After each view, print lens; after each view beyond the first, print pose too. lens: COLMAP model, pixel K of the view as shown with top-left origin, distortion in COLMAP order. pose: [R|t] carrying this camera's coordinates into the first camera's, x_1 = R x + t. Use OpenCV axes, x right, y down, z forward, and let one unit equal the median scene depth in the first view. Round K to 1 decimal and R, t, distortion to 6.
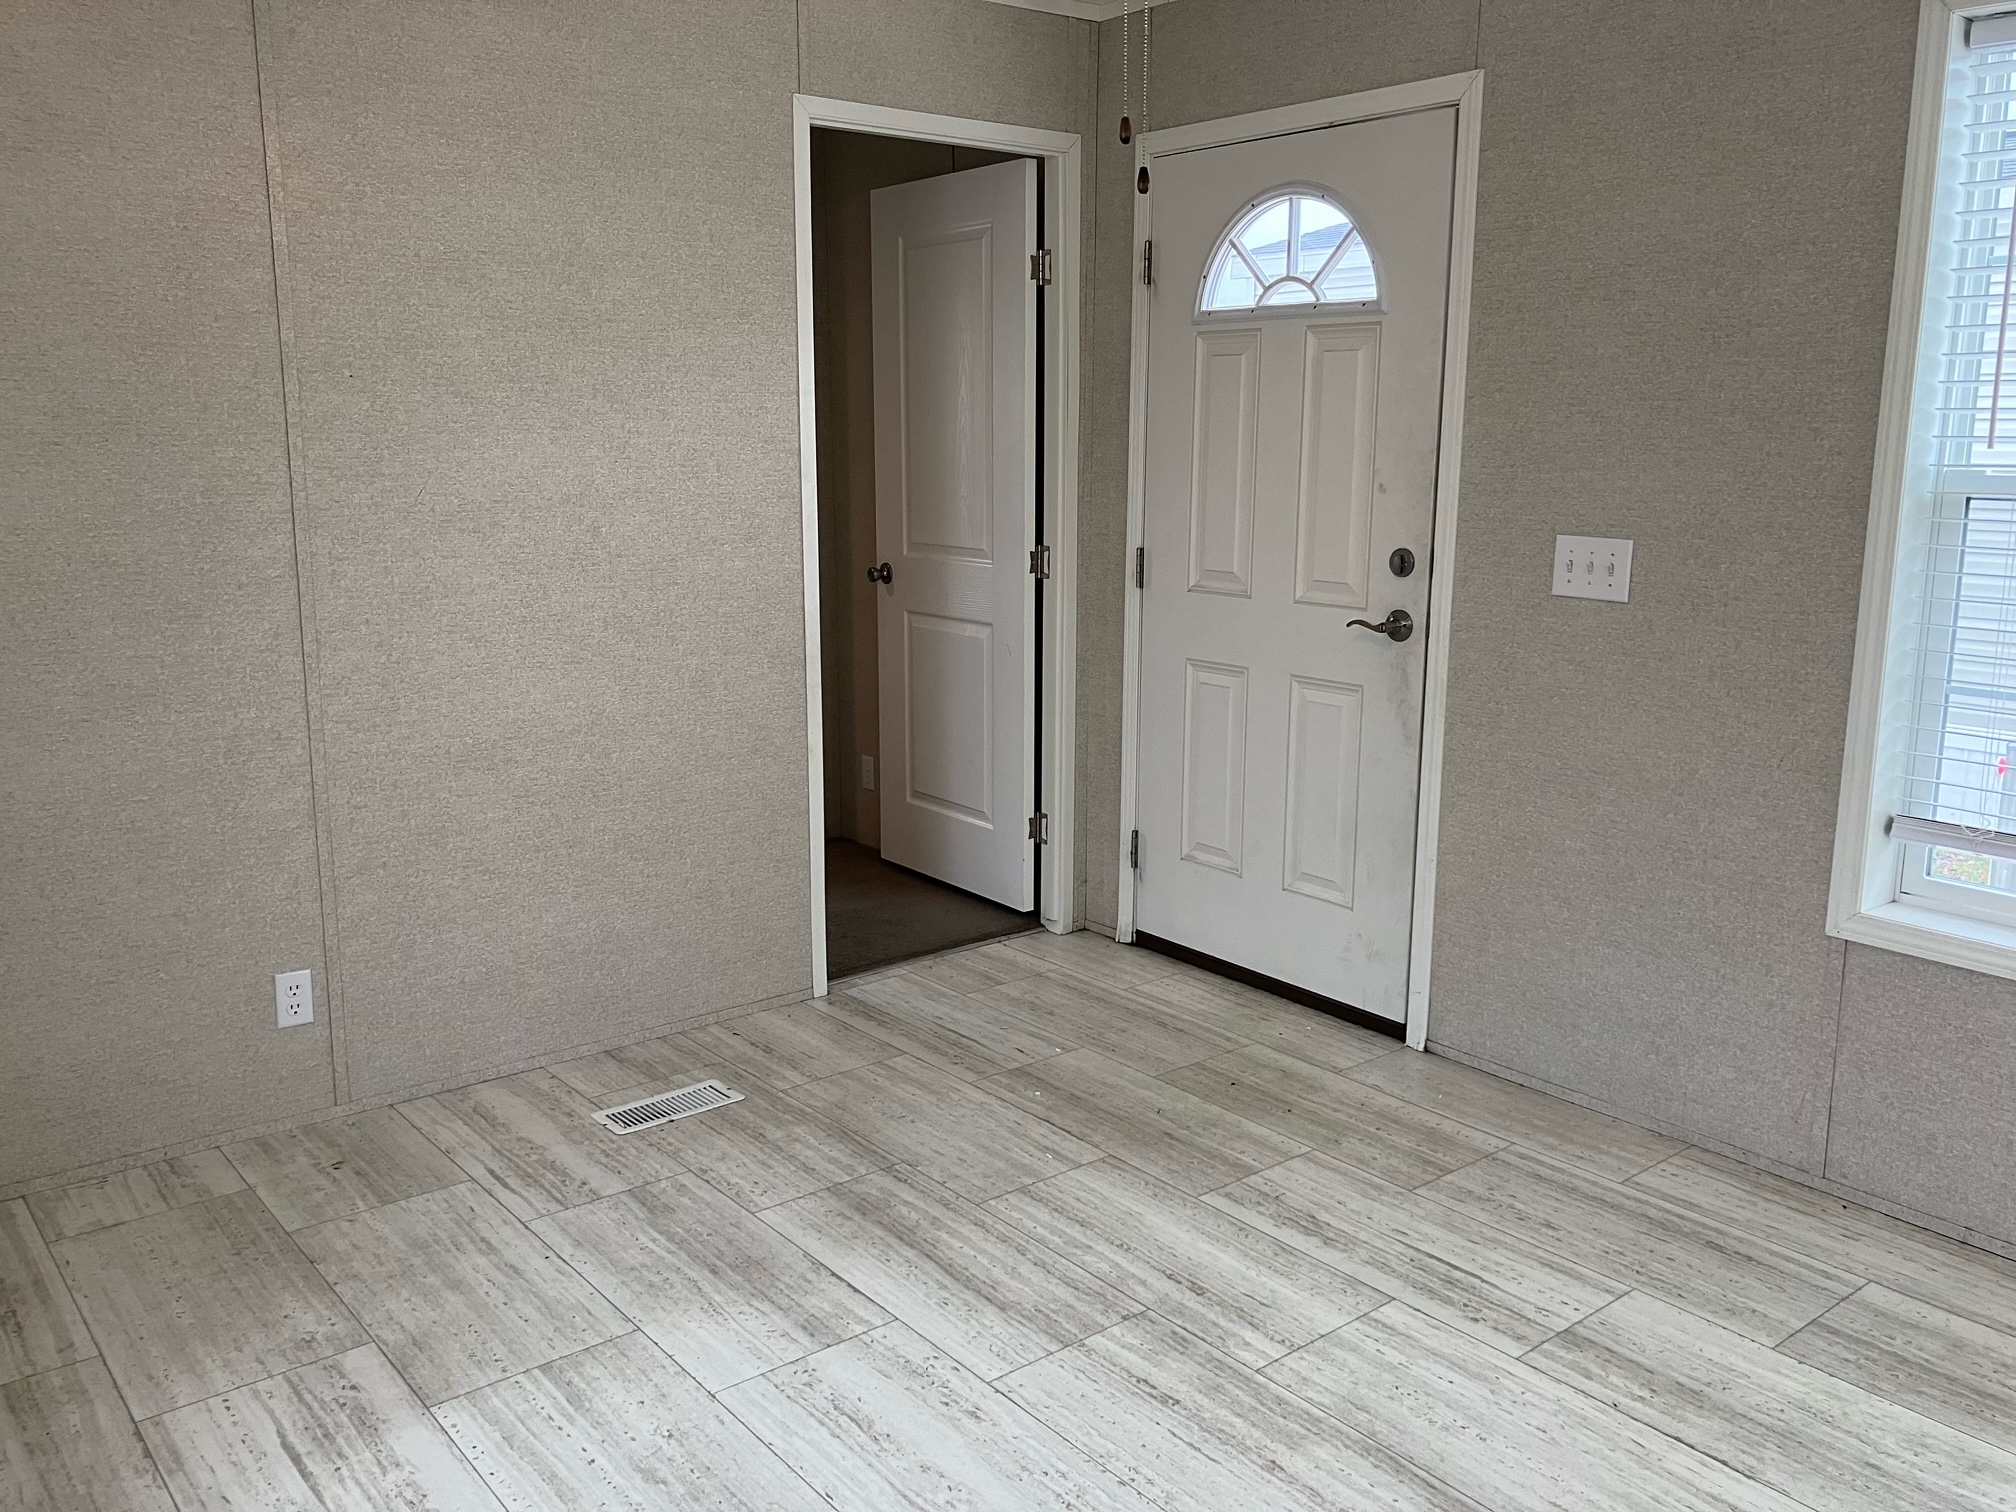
lens RADIAL K [[1651.2, 0, 1012.3], [0, 1651.2, 744.9], [0, 0, 1]] dist [0.011668, 0.002133]
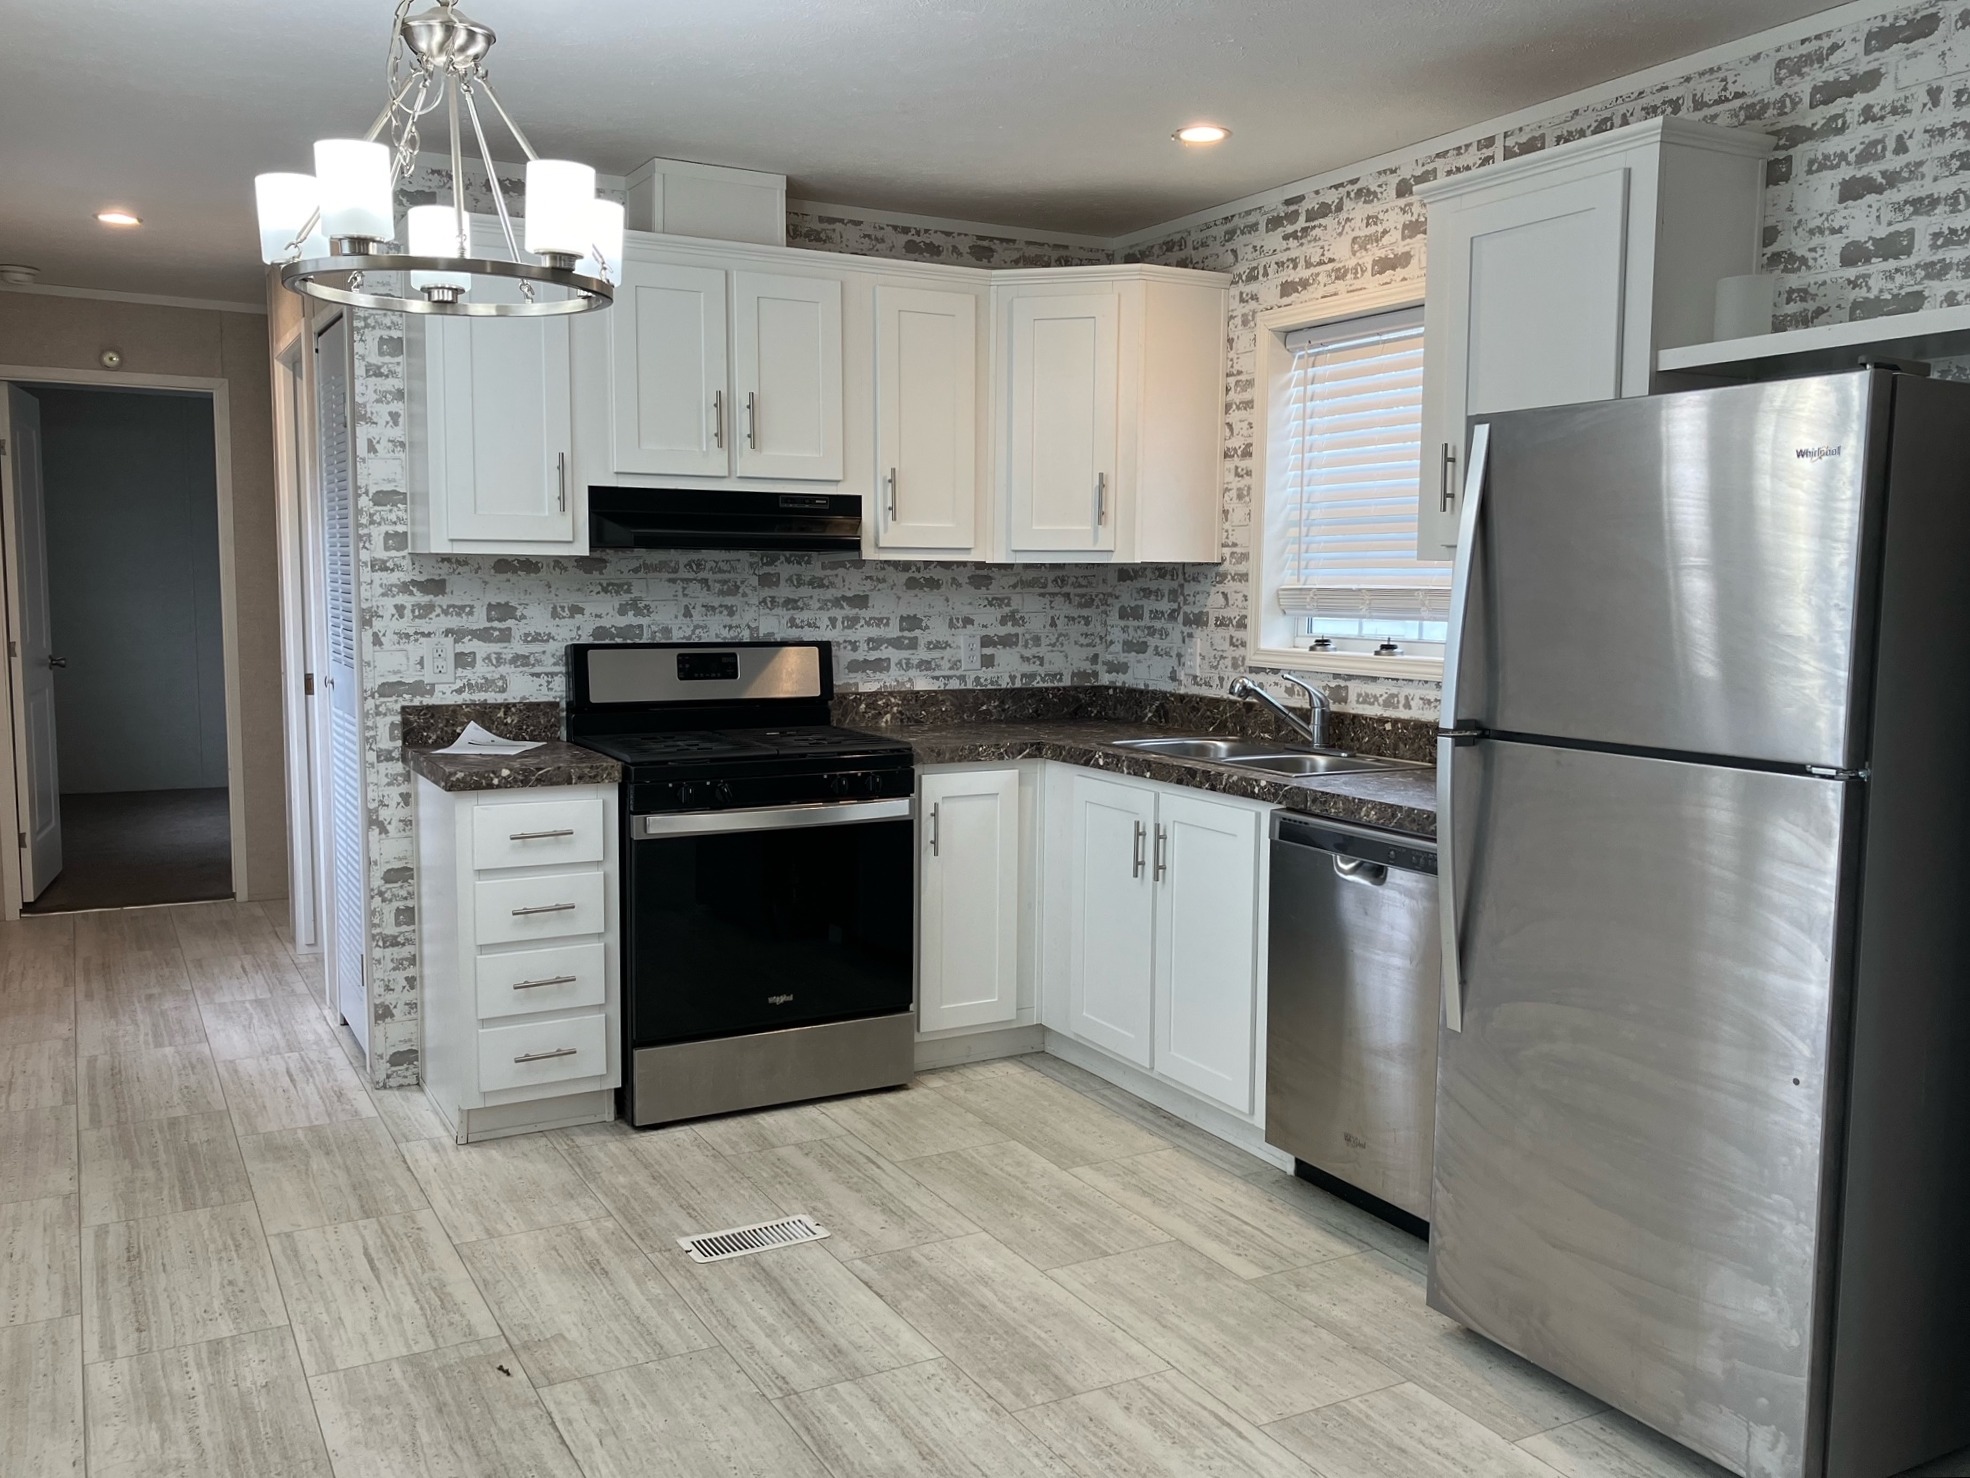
lens RADIAL K [[1642.3, 0, 995.5], [0, 1642.3, 777.6], [0, 0, 1]] dist [0.000883, -0.011809]
pose [[-0.985118, -0.029788, 0.169276, -0.312780], [0.023733, 0.951857, 0.305623, -0.311984], [-0.170230, 0.305092, -0.936985, 1.651891]]
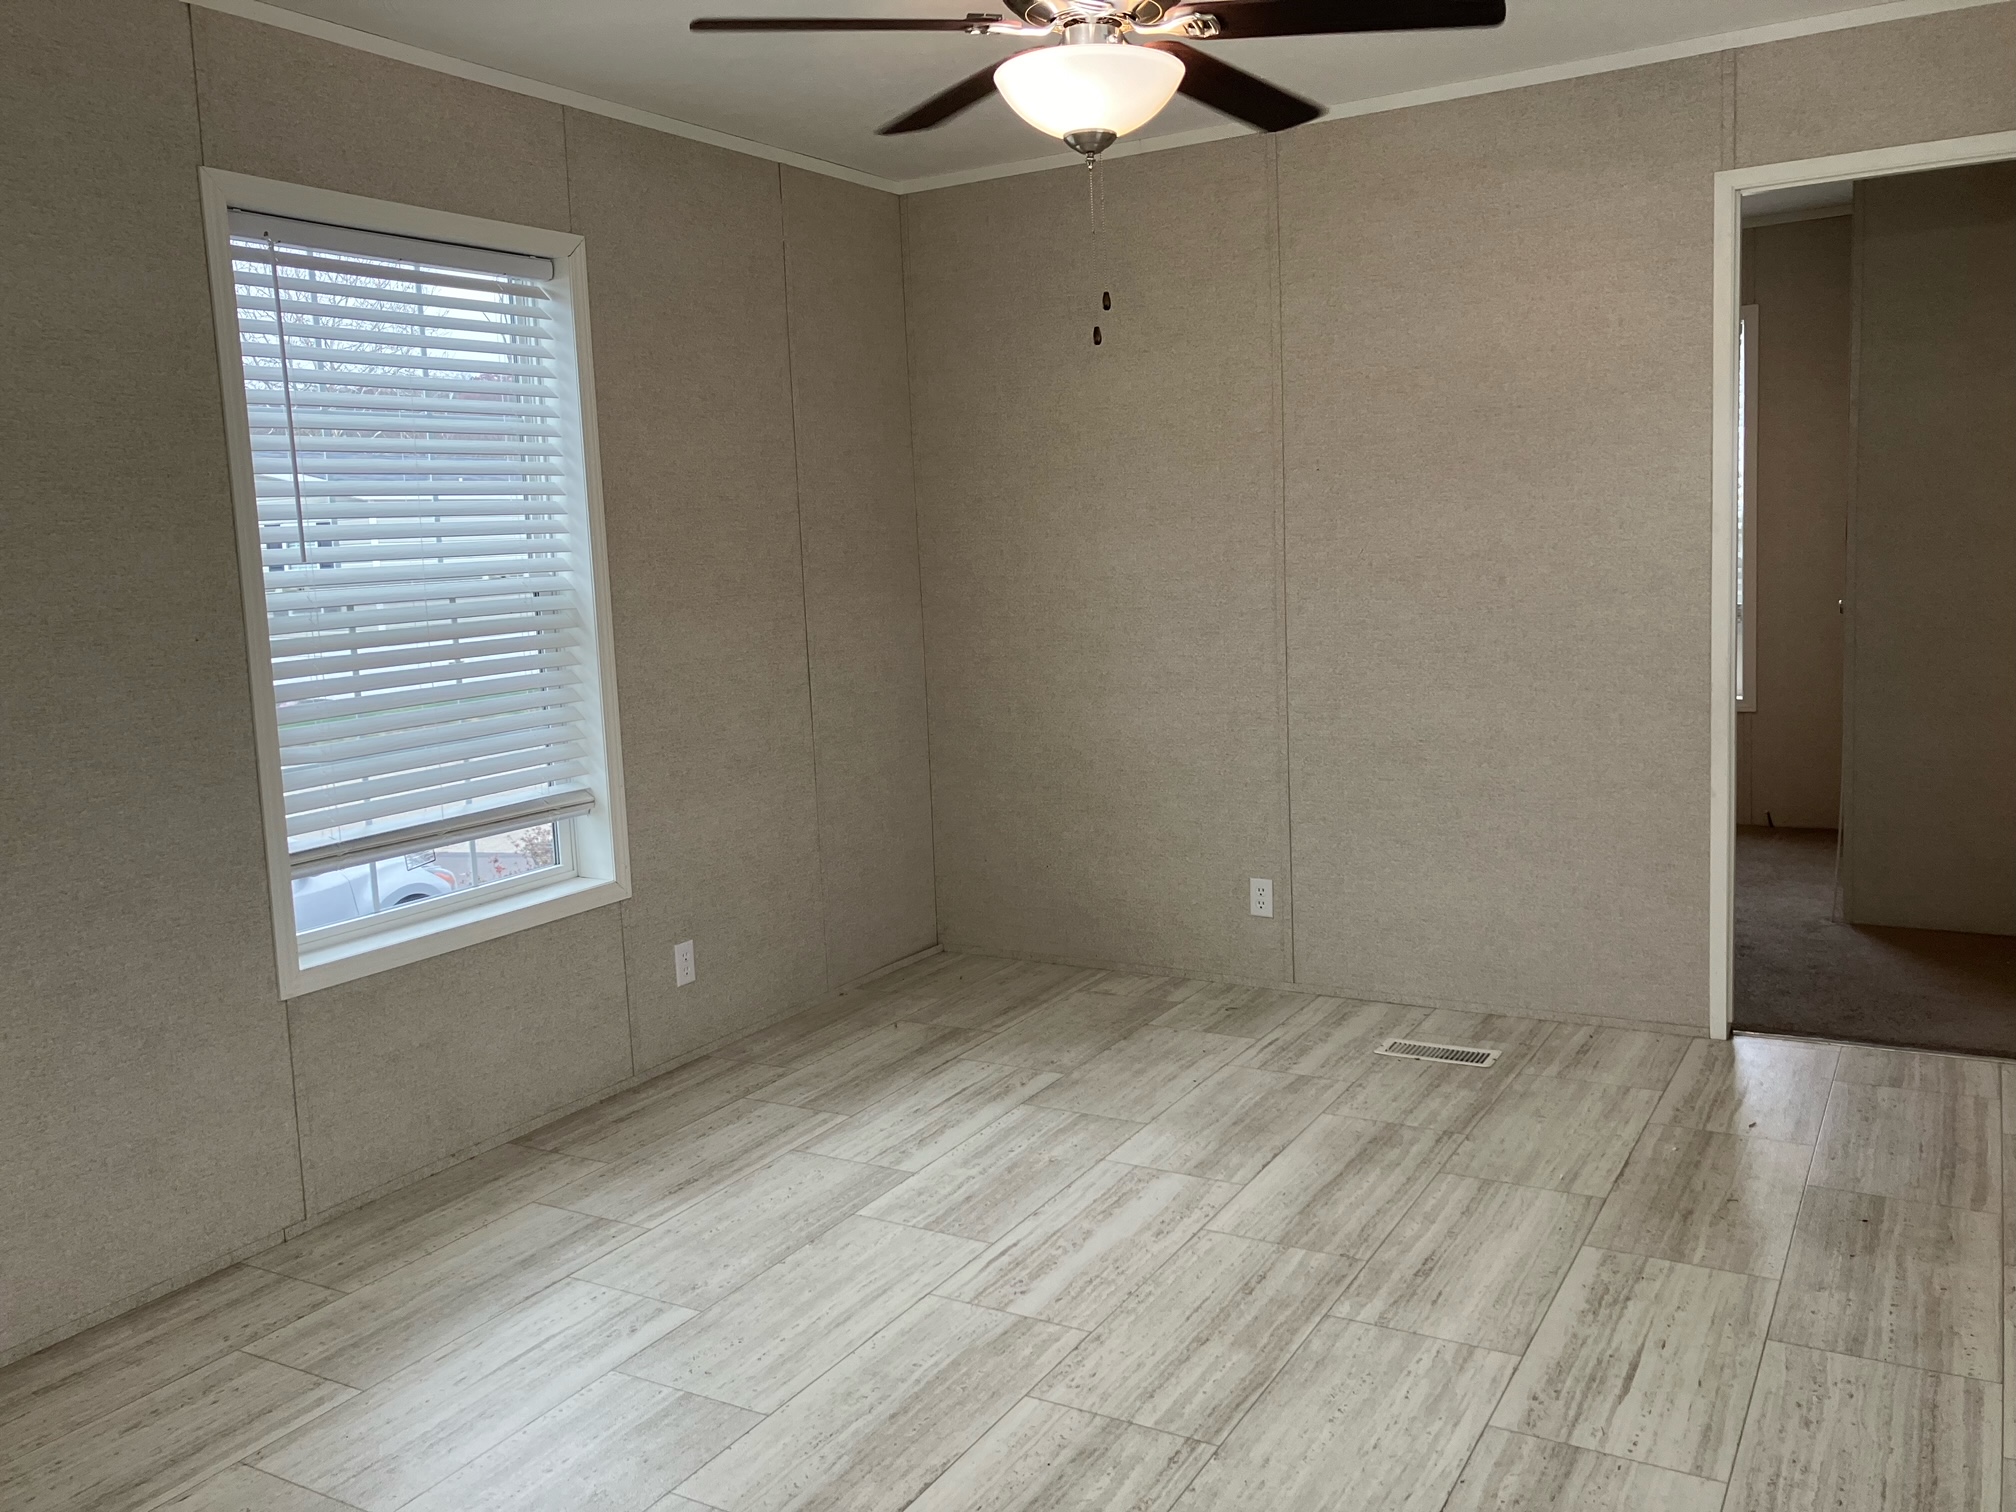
lens RADIAL K [[1635.0, 0, 1008.0], [0, 1635.0, 756.0], [0, 0, 1]] dist [0.049860, -0.076669]
pose [[0.347597, 0.110582, -0.931101, 0.831726], [-0.132099, 0.988892, 0.068130, -0.039751], [0.928292, 0.099316, 0.358343, 0.268112]]
